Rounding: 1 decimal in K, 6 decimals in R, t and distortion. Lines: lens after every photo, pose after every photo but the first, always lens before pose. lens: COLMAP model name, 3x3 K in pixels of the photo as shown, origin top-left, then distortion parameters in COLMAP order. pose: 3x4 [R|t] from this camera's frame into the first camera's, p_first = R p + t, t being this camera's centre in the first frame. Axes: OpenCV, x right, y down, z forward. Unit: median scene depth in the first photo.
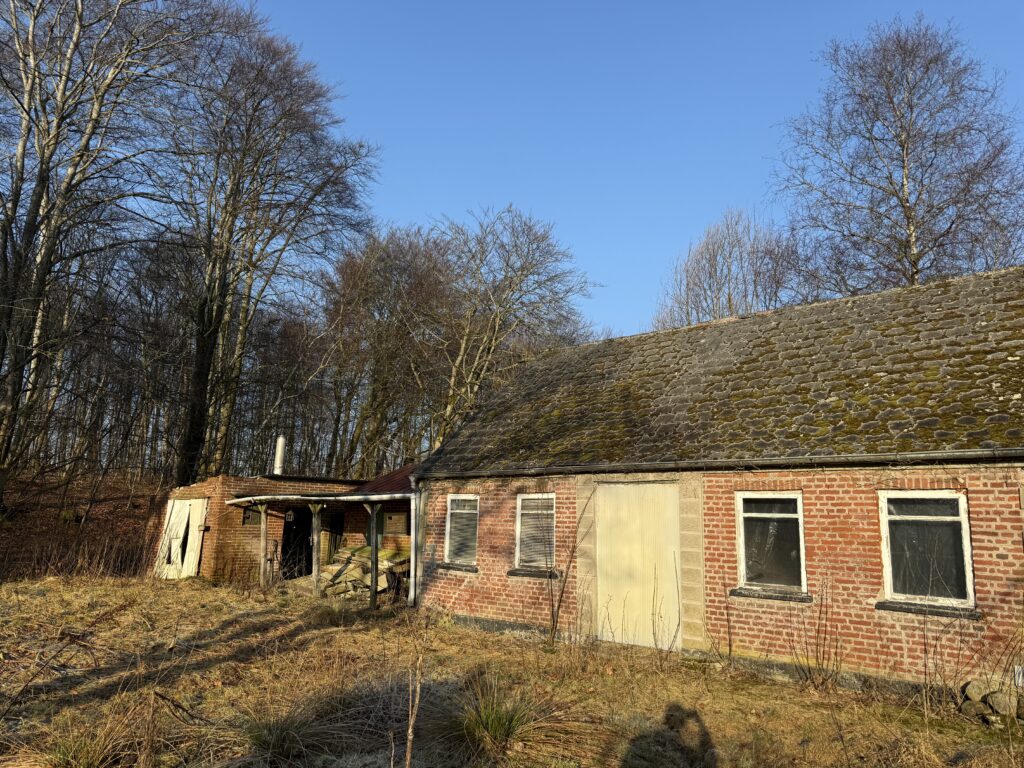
lens RADIAL K [[717.5, 0, 512.0], [0, 717.5, 384.0], [0, 0, 1]] dist [-0.003517, -0.005345]
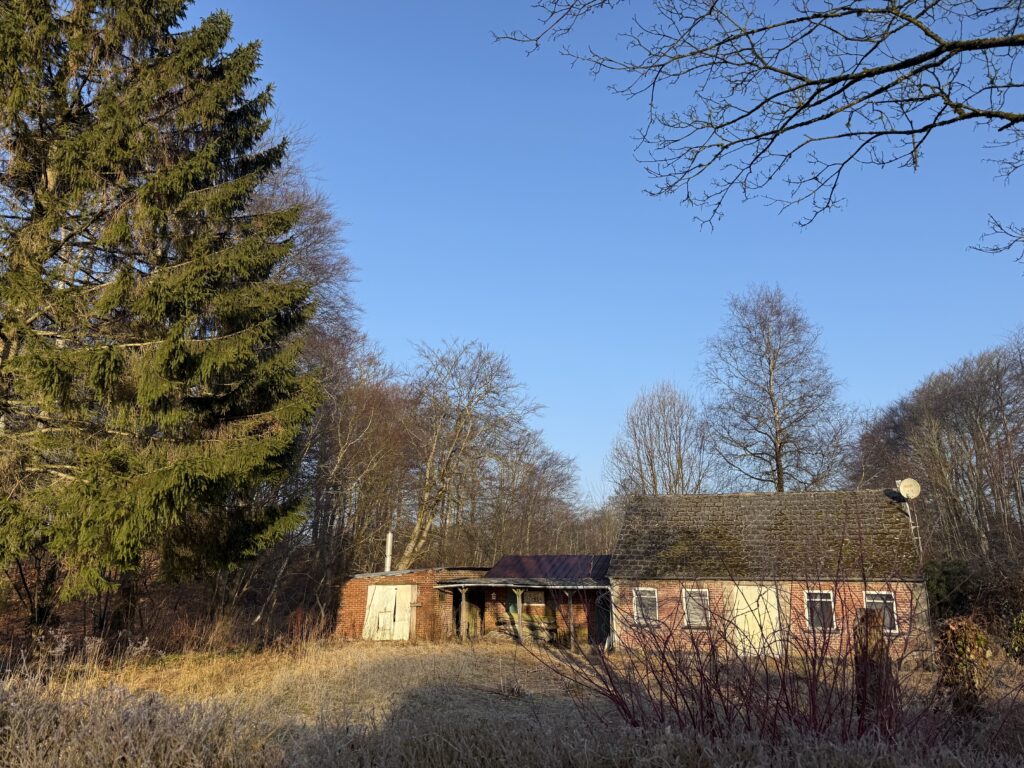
lens RADIAL K [[717.5, 0, 512.0], [0, 717.5, 384.0], [0, 0, 1]] dist [-0.003517, -0.005345]
pose [[0.940347, 0.080994, 0.330435, -1.519391], [-0.057540, 0.995119, -0.080171, -0.301713], [-0.335315, 0.056375, 0.940418, -1.018862]]
